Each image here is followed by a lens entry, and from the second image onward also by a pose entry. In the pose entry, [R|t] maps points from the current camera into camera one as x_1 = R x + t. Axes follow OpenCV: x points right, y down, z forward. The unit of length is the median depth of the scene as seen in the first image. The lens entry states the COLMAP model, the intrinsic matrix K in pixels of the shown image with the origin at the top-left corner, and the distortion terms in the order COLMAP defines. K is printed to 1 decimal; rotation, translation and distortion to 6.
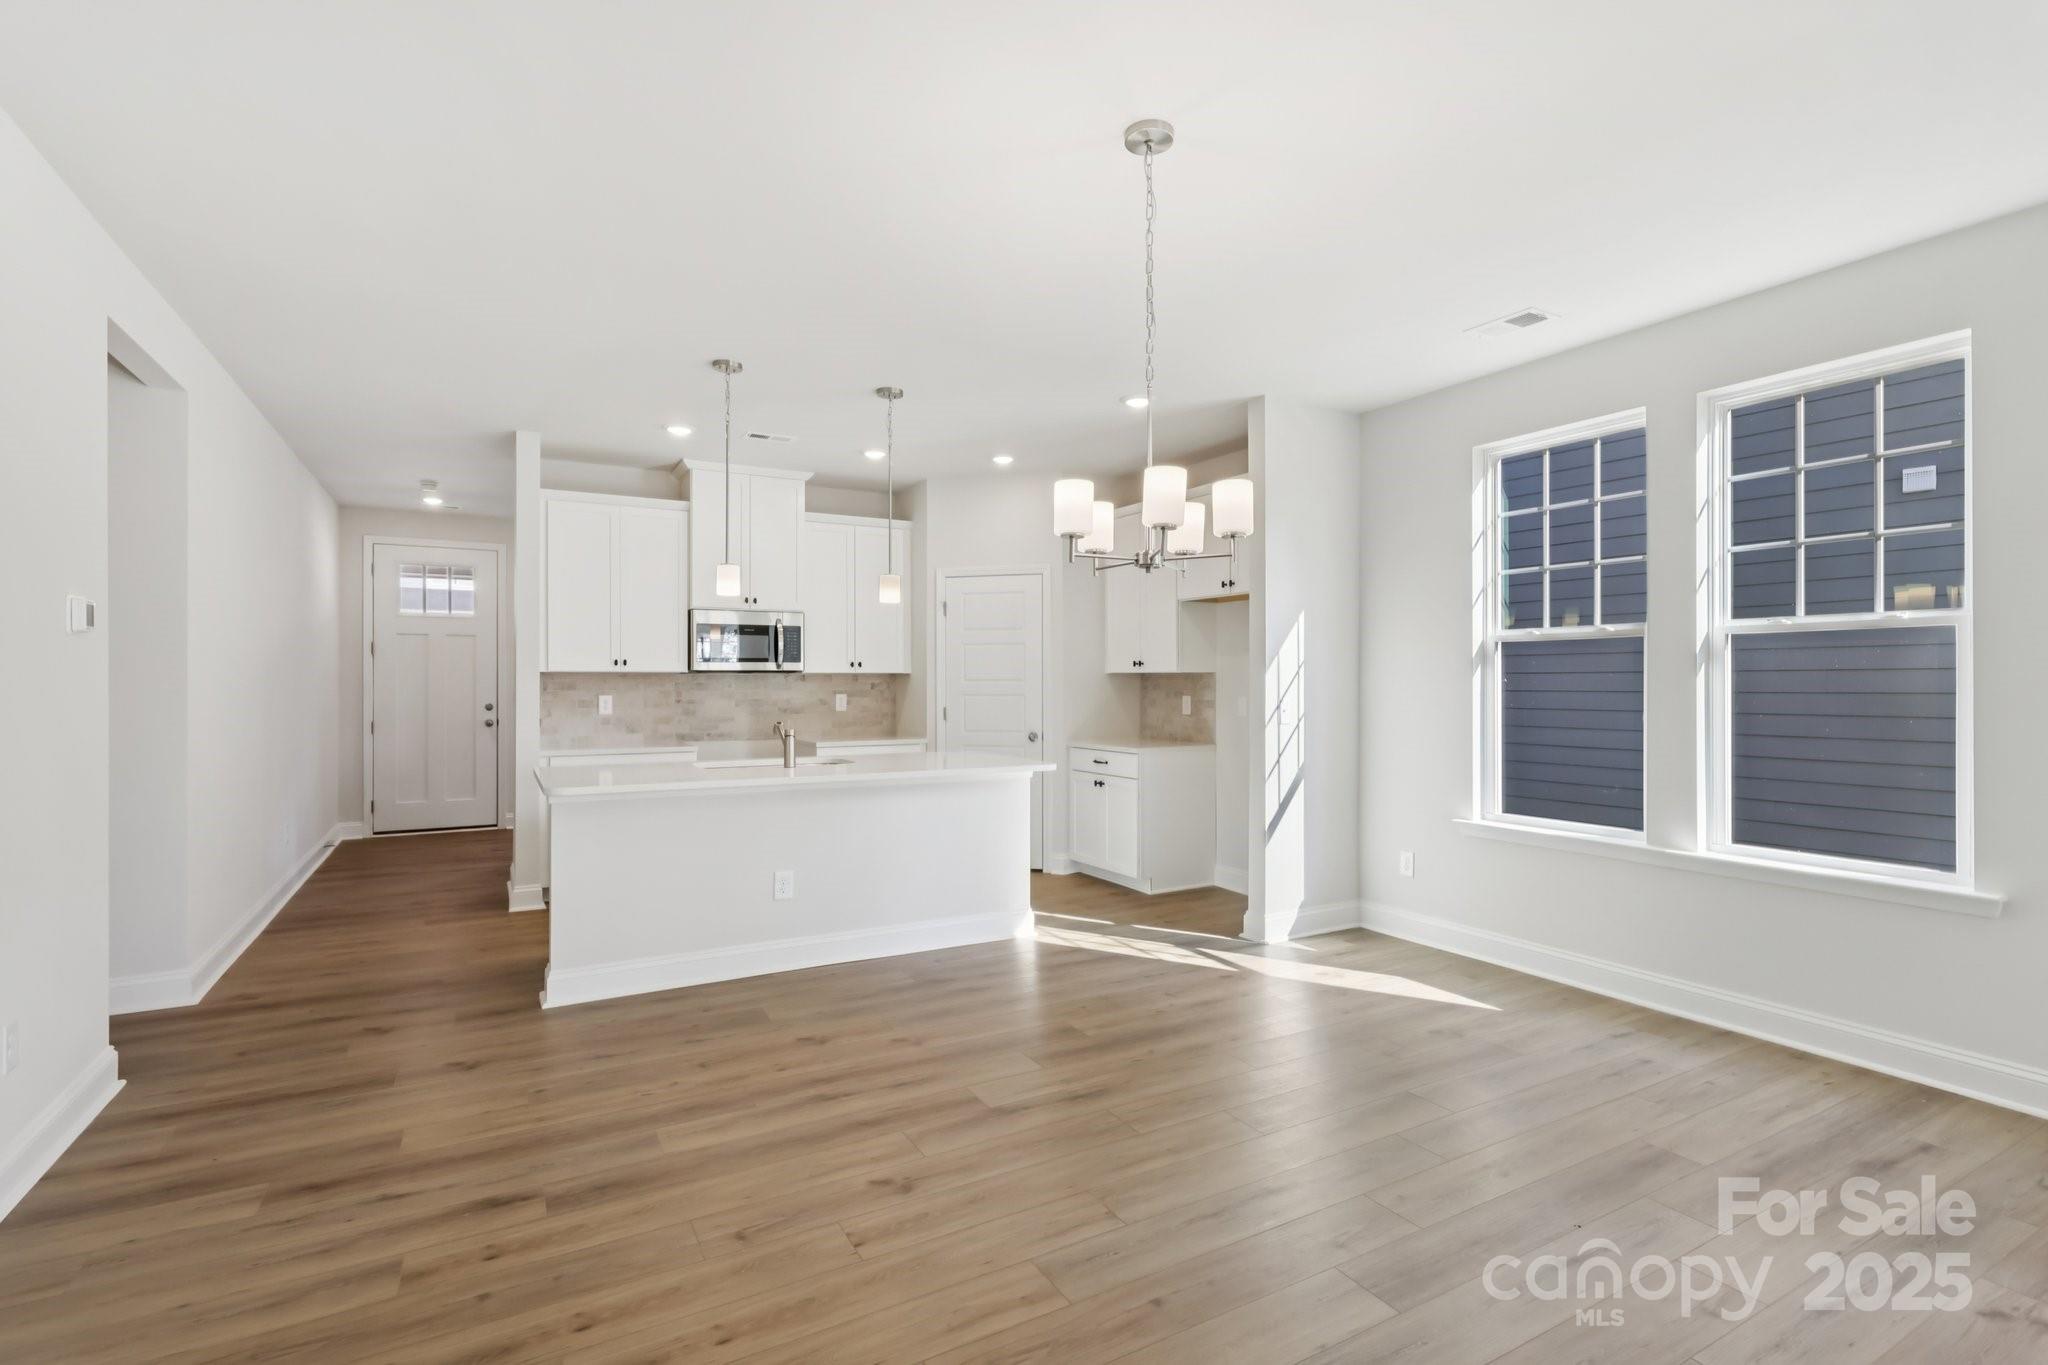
lens RADIAL K [[953.4, 0, 1022.6], [0, 953.4, 682.3], [0, 0, 1]] dist [0.001062, 0.000315]
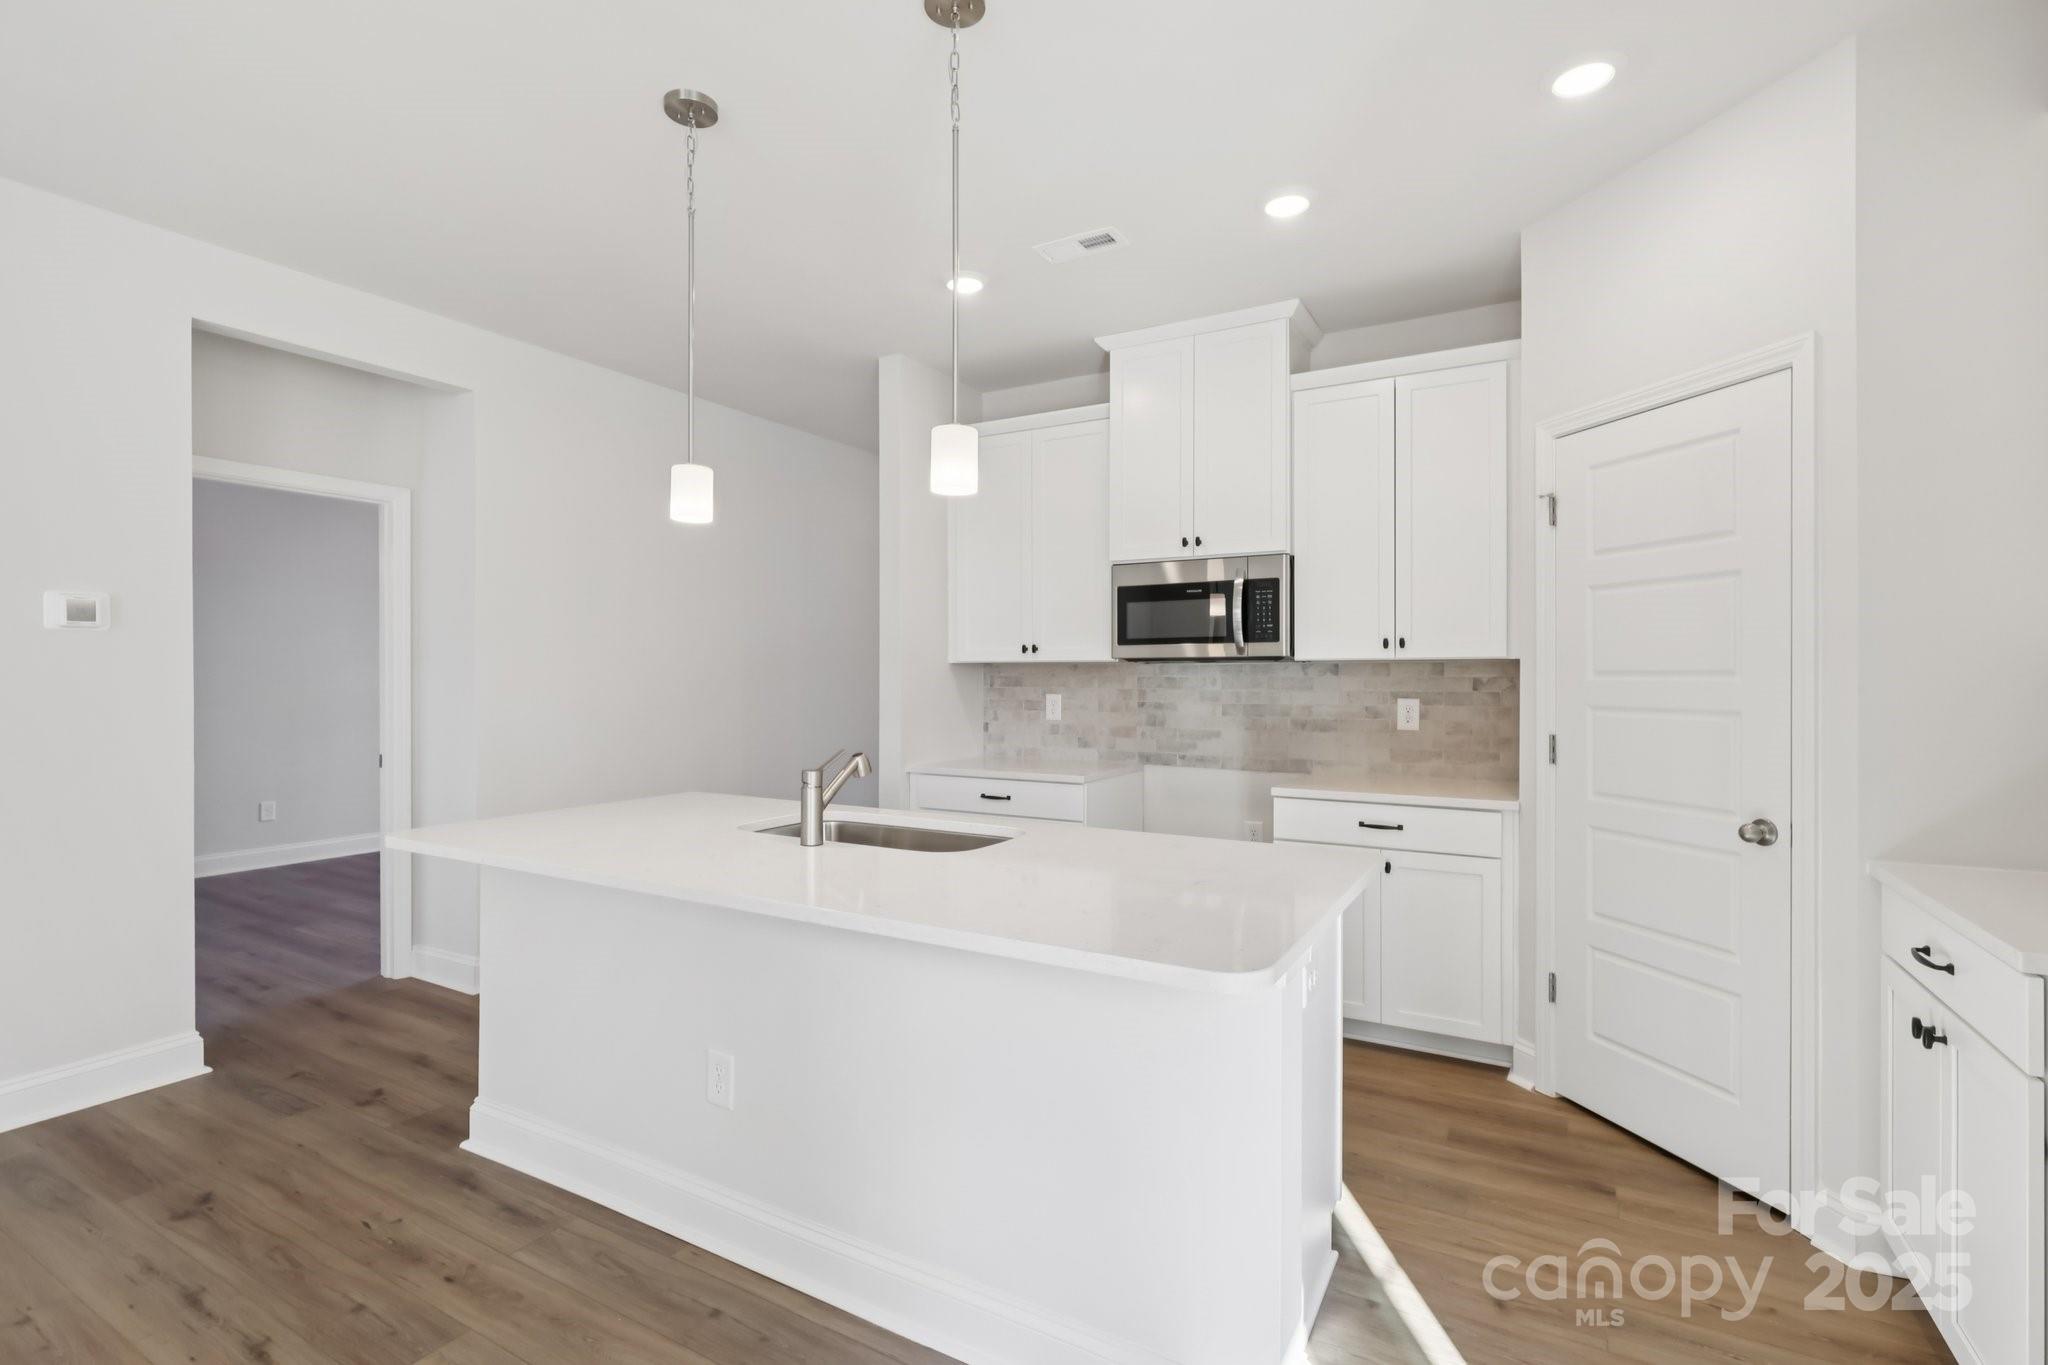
lens RADIAL K [[953.4, 0, 1021.3], [0, 953.4, 676.1], [0, 0, 1]] dist [0.001062, 0.000315]
pose [[0.509759, 0.000911, -0.860317, 0.176105], [-0.000939, 0.999999, 0.000503, -0.000681], [0.860317, 0.000551, 0.509760, 0.580065]]
